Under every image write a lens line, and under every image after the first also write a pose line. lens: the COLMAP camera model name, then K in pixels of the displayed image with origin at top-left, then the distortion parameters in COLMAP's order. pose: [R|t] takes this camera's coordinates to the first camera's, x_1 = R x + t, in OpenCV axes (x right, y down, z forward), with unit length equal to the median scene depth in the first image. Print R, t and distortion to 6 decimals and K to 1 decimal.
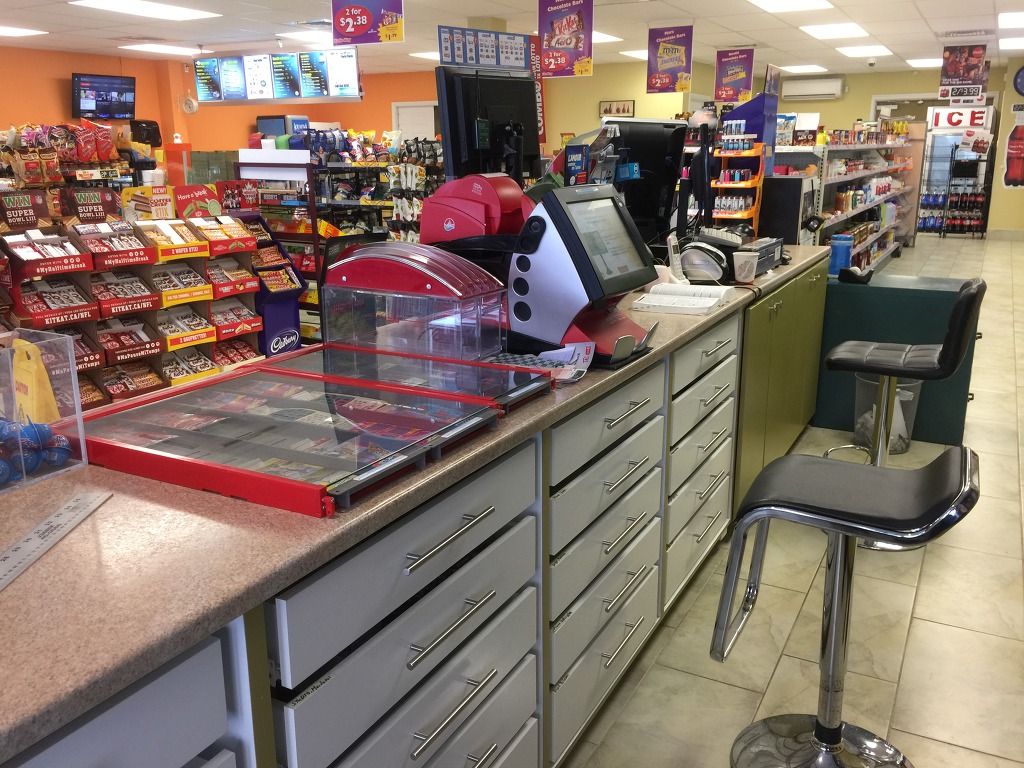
lens RADIAL K [[868.3, 0, 508.4], [0, 868.3, 371.8], [0, 0, 1]] dist [0.094135, -0.135697]
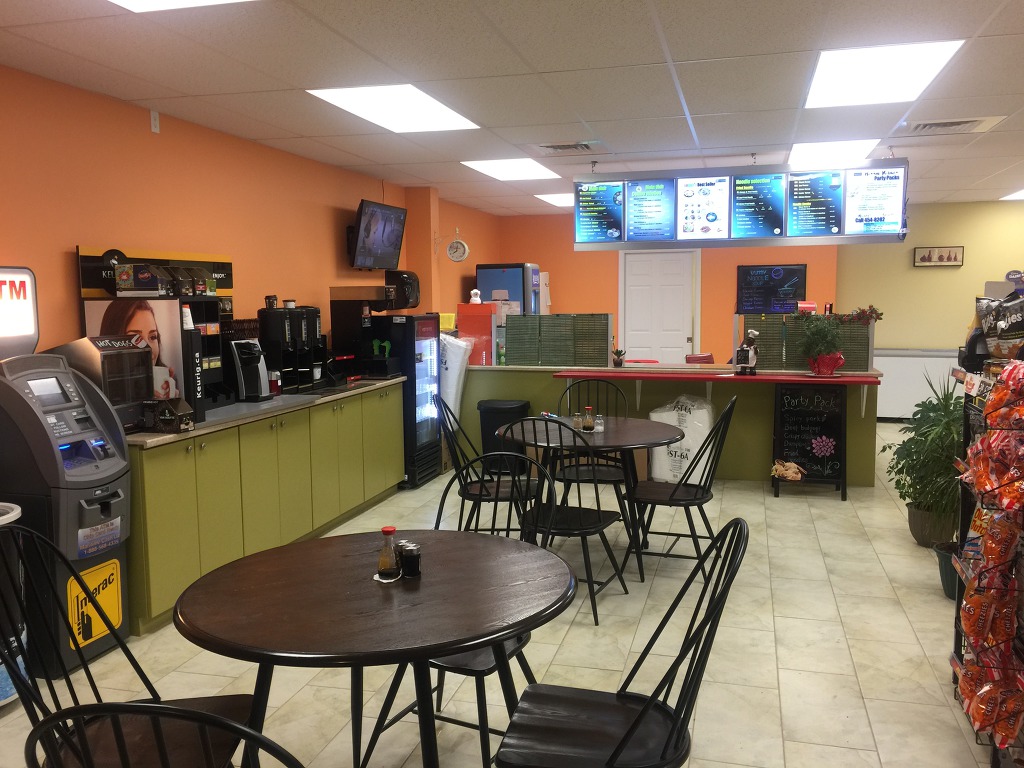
lens RADIAL K [[868.3, 0, 508.4], [0, 868.3, 371.8], [0, 0, 1]] dist [0.094135, -0.135697]
pose [[0.974230, -0.021142, 0.224563, -0.575986], [0.057186, 0.986220, -0.155244, -0.117183], [-0.218186, 0.164085, 0.962014, 0.411494]]
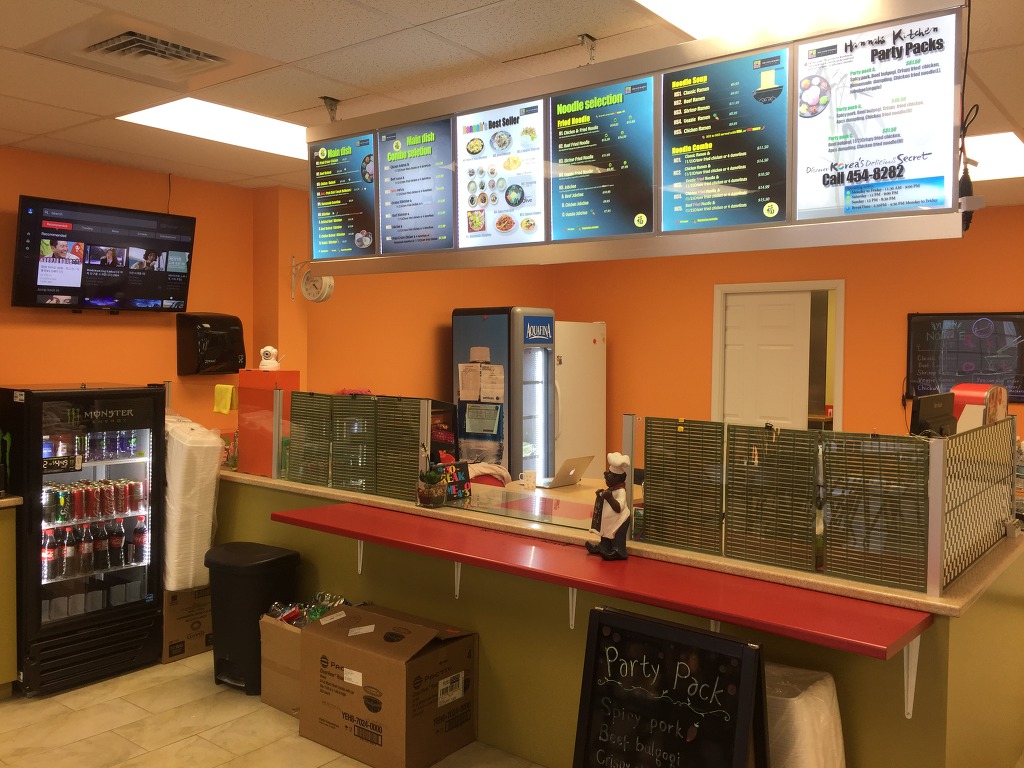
lens RADIAL K [[868.3, 0, 508.4], [0, 868.3, 371.8], [0, 0, 1]] dist [0.094135, -0.135697]
pose [[0.984018, 0.024831, -0.176329, -0.226367], [-0.062638, 0.975212, -0.212224, -0.207231], [0.166689, 0.219877, 0.961181, 0.727502]]
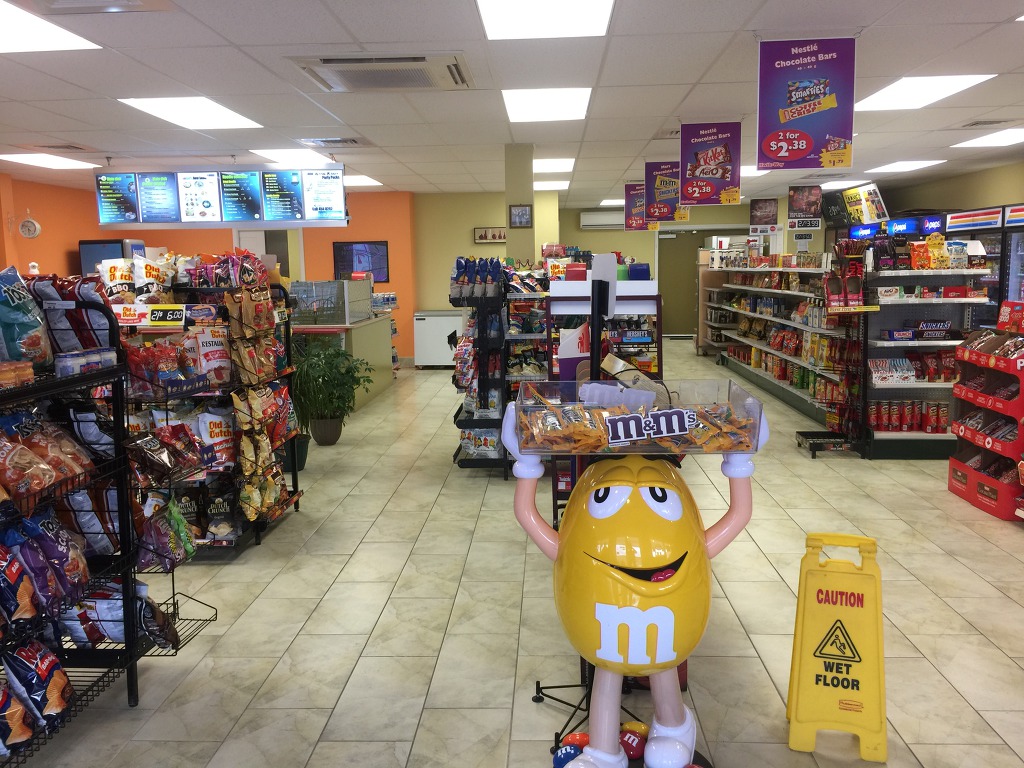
lens RADIAL K [[868.3, 0, 508.4], [0, 868.3, 371.8], [0, 0, 1]] dist [0.094135, -0.135697]
pose [[0.900710, -0.062146, 0.429953, -0.387155], [0.119378, 0.987021, -0.107420, -0.043884], [-0.417697, 0.148081, 0.896438, 0.146523]]
